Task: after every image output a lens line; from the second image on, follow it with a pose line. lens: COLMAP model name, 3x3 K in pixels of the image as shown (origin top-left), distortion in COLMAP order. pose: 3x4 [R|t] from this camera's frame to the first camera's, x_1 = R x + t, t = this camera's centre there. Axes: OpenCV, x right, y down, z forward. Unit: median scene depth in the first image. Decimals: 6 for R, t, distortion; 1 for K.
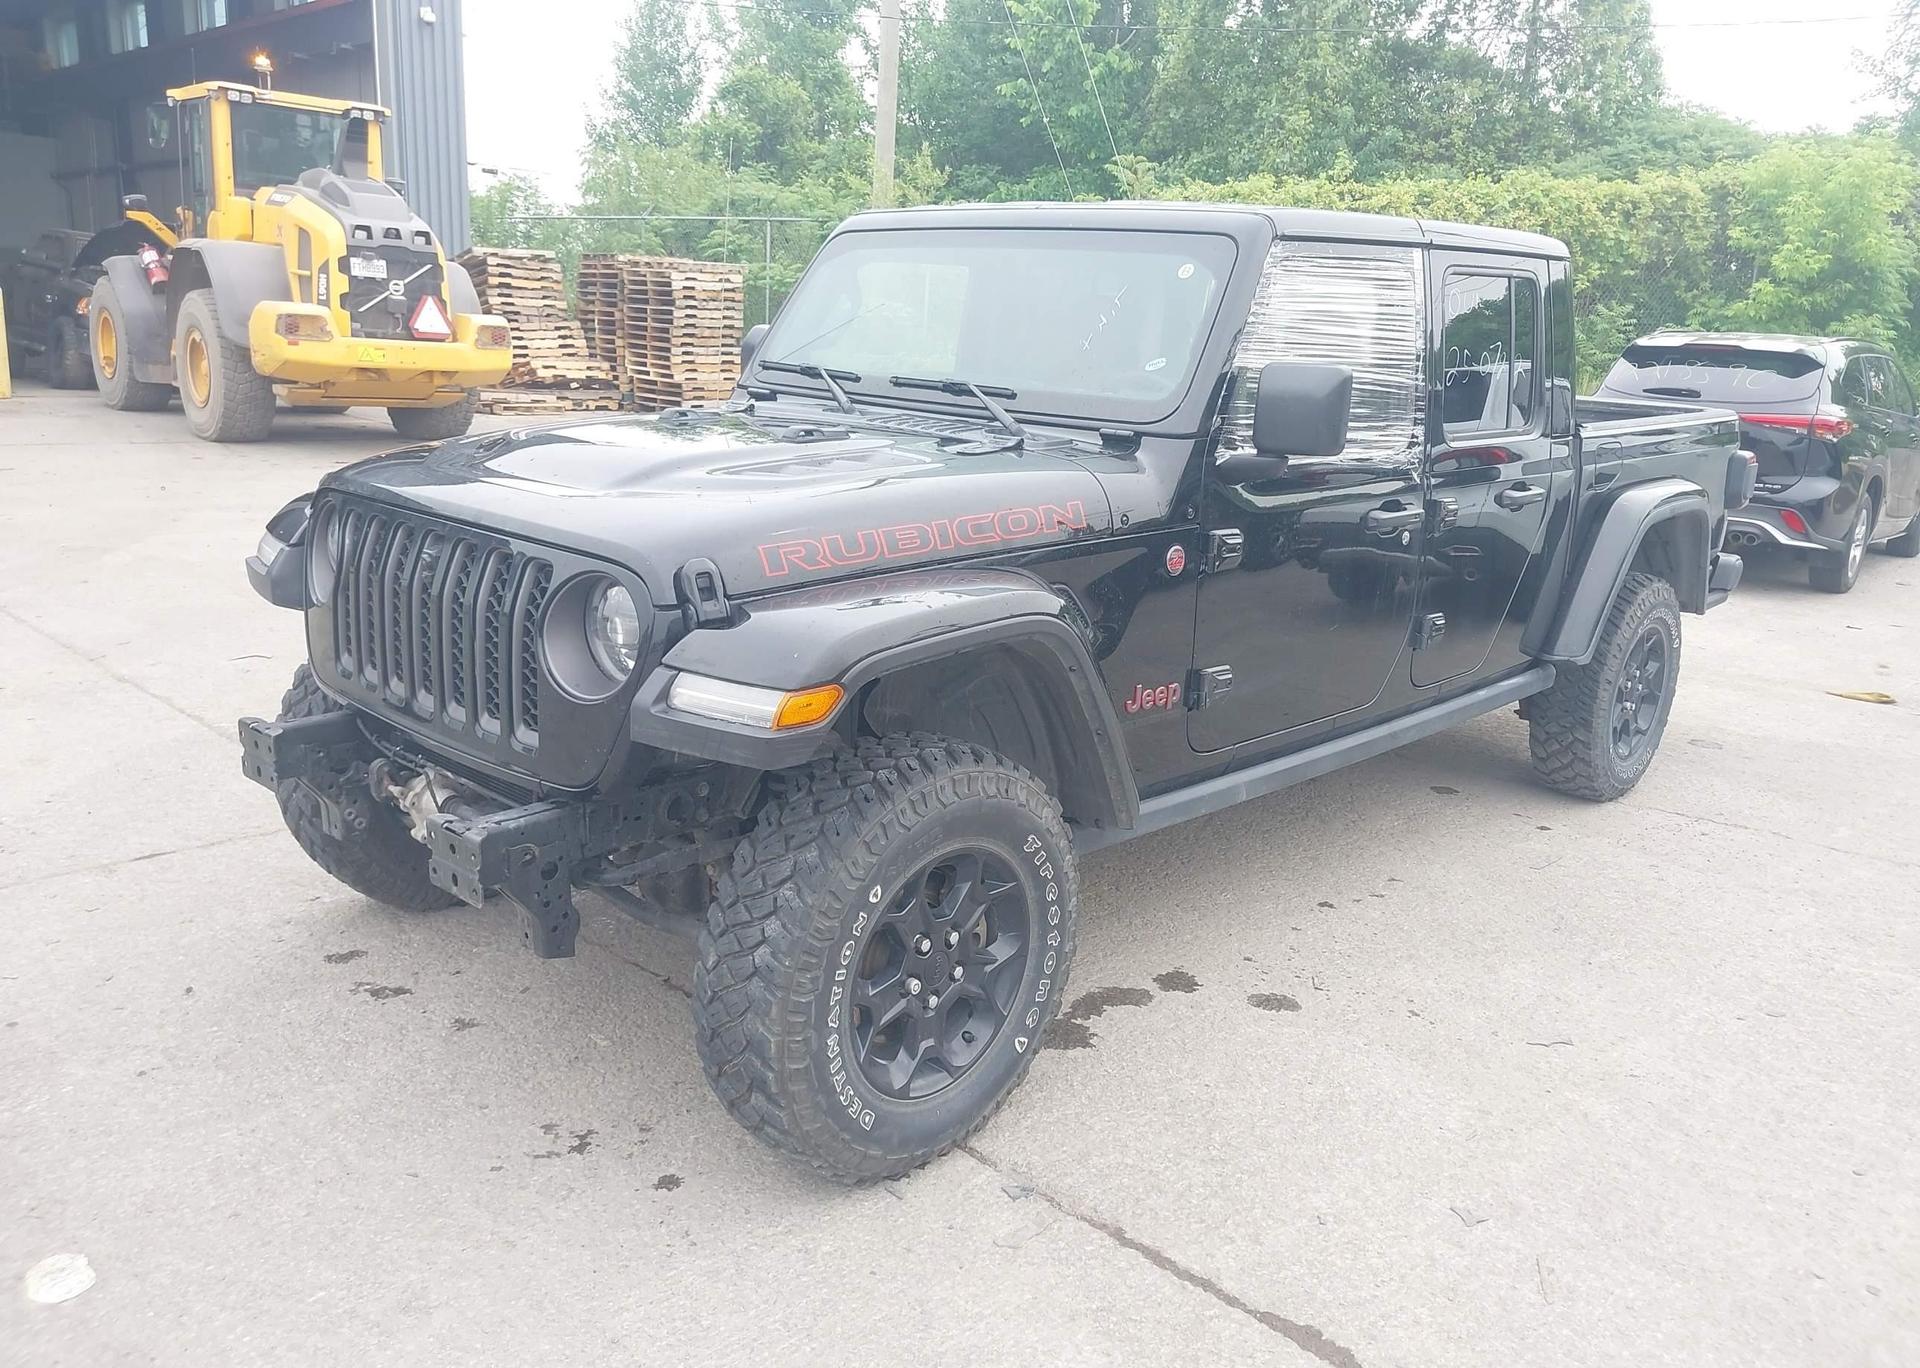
lens RADIAL K [[1513.8, 0, 974.8], [0, 1513.8, 693.0], [0, 0, 1]] dist [0.046308, -0.056321]
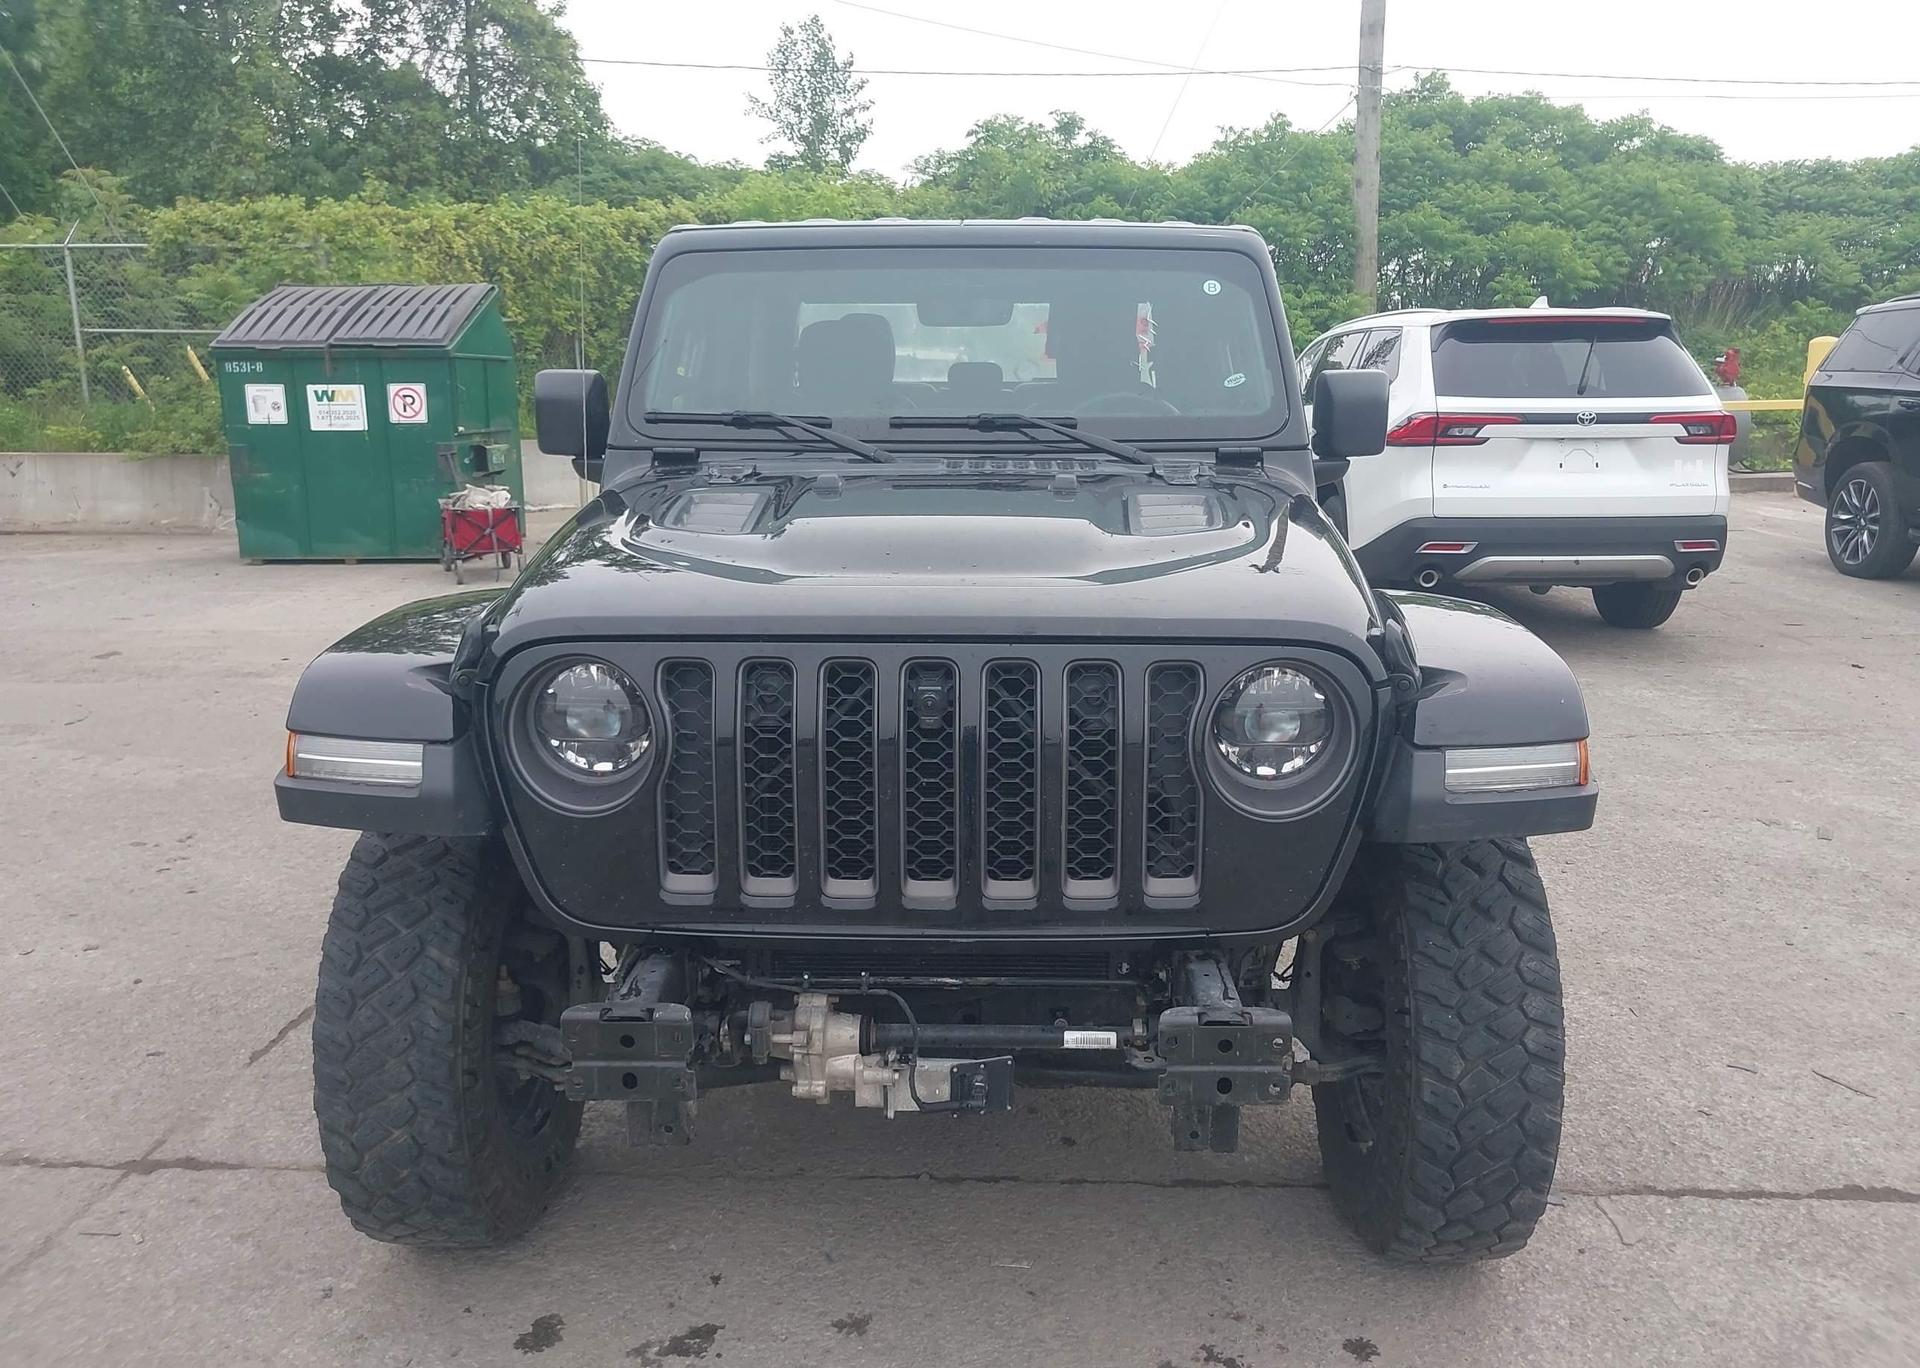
lens RADIAL K [[1513.8, 0, 977.2], [0, 1513.8, 688.6], [0, 0, 1]] dist [0.046308, -0.056321]
pose [[0.748408, -0.190181, 0.635387, -0.468088], [0.201819, 0.977879, 0.054975, -0.074278], [-0.631787, 0.087090, 0.770234, 0.246647]]
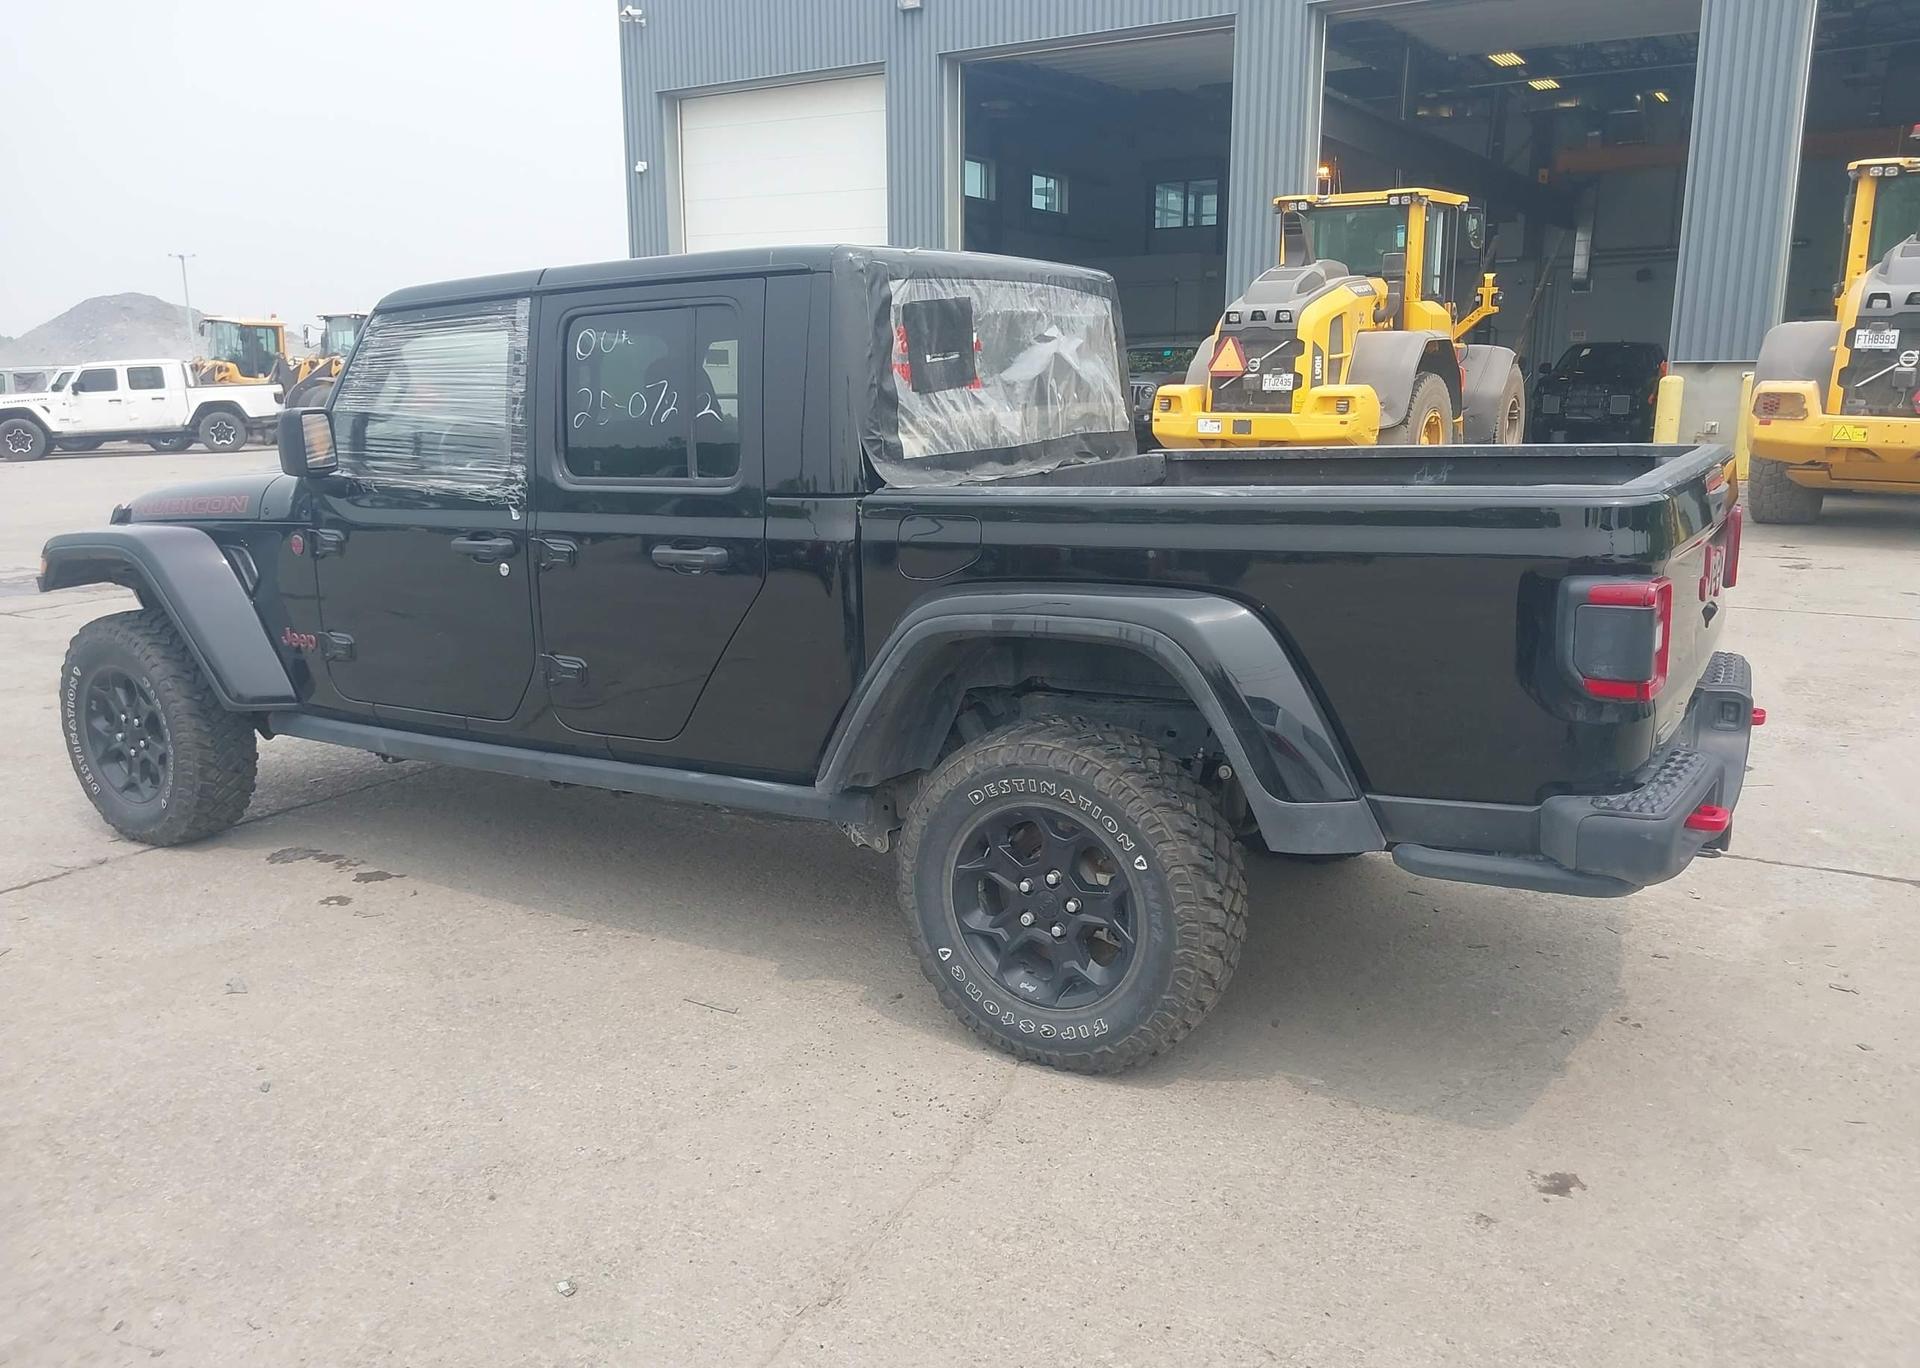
lens RADIAL K [[1513.8, 0, 990.2], [0, 1513.8, 684.1], [0, 0, 1]] dist [0.046308, -0.056321]
pose [[0.199467, 0.147403, -0.968754, 1.121291], [-0.212197, 0.971661, 0.104154, -0.166422], [0.956653, 0.184792, 0.225093, 0.886863]]
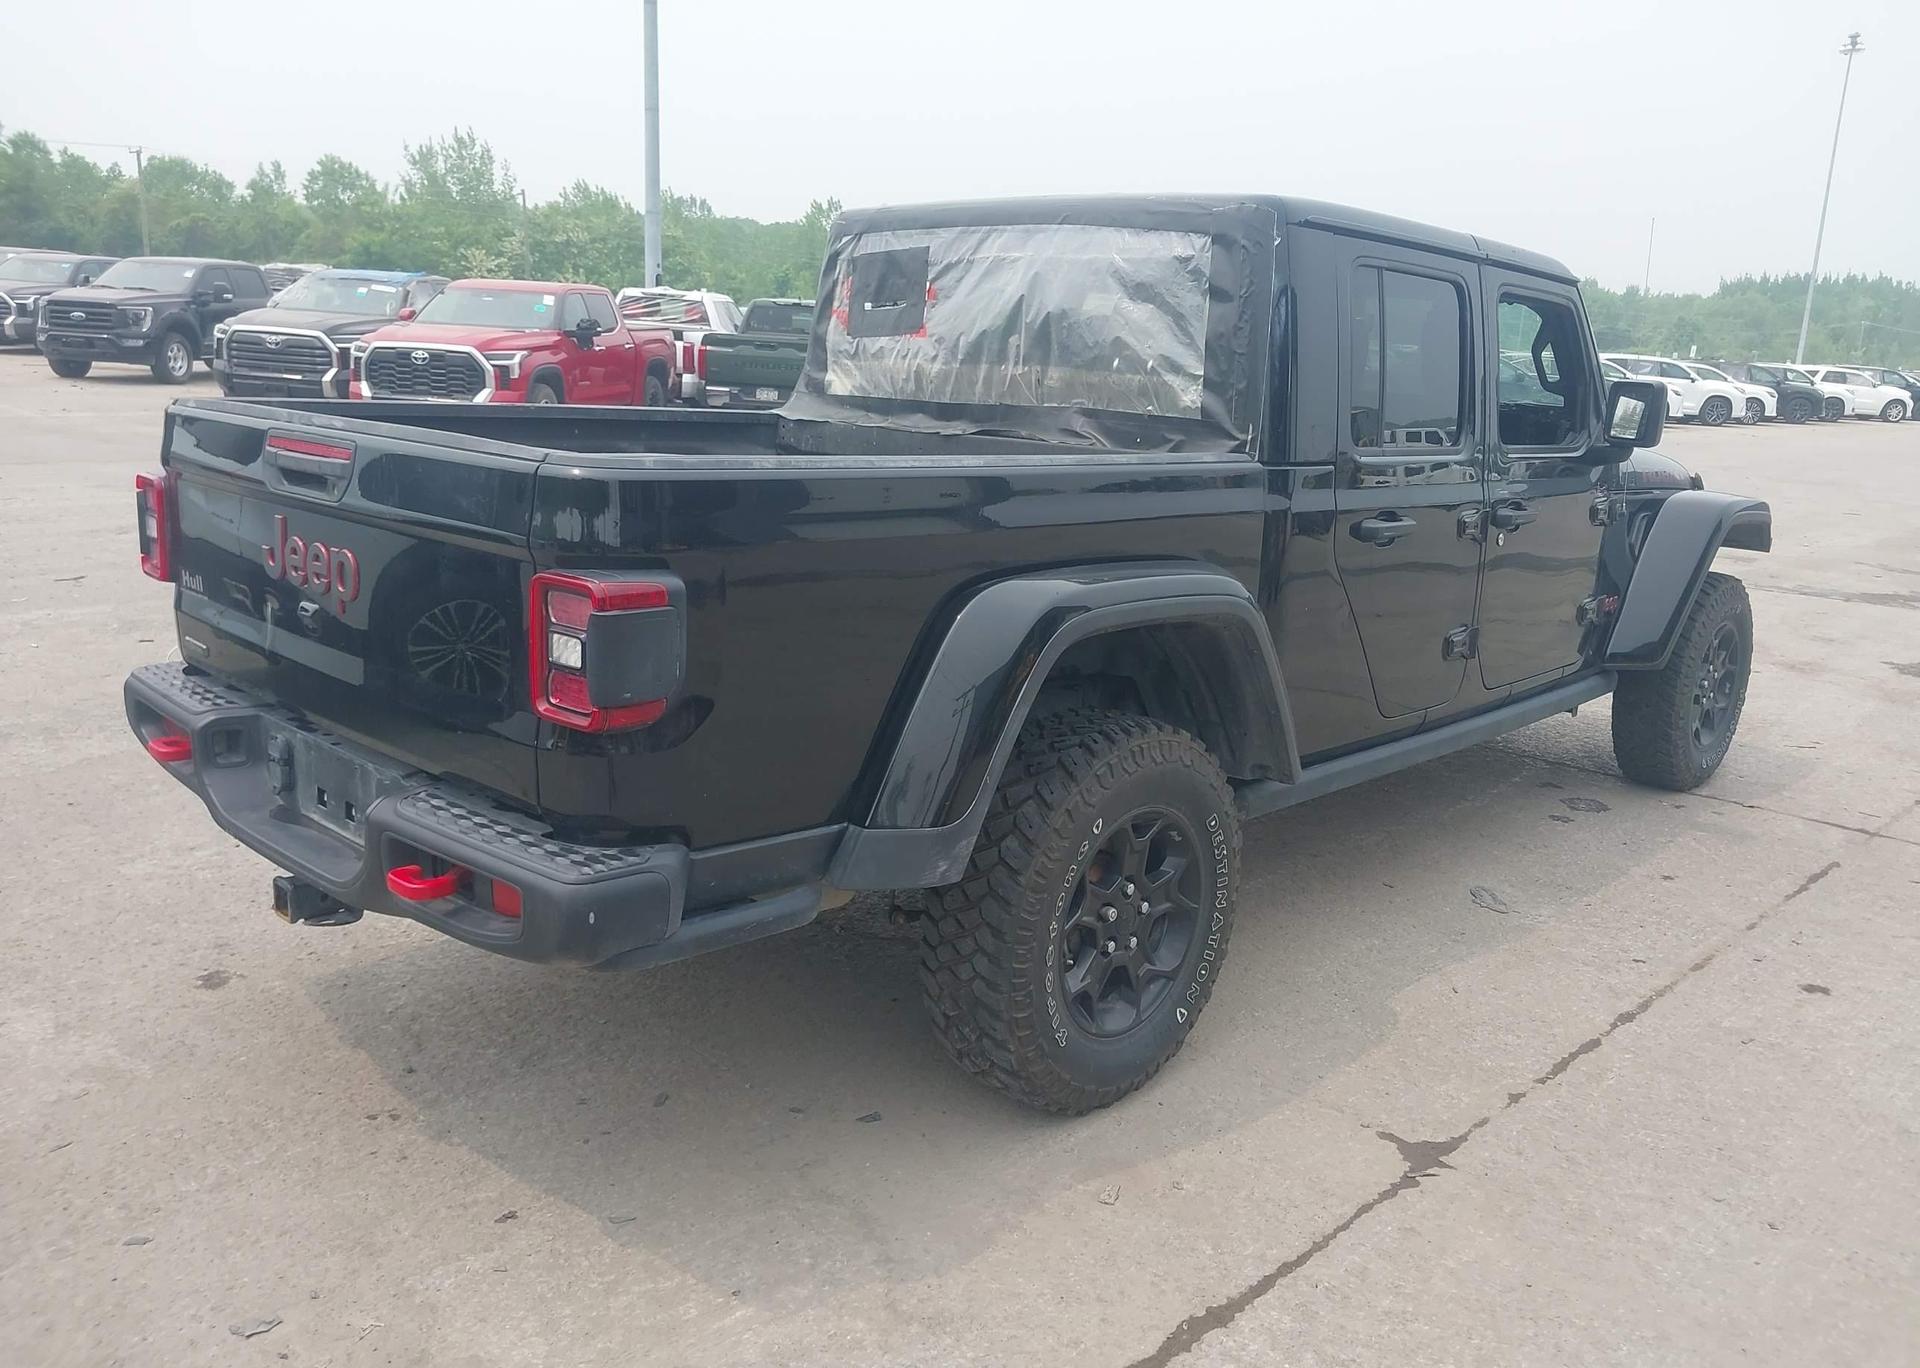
lens RADIAL K [[1513.8, 0, 973.2], [0, 1513.8, 705.1], [0, 0, 1]] dist [0.046308, -0.056321]
pose [[-0.995203, -0.097638, 0.006137, 0.248653], [-0.083879, 0.883880, 0.460131, -0.439403], [-0.050351, 0.457409, -0.887830, 1.851719]]
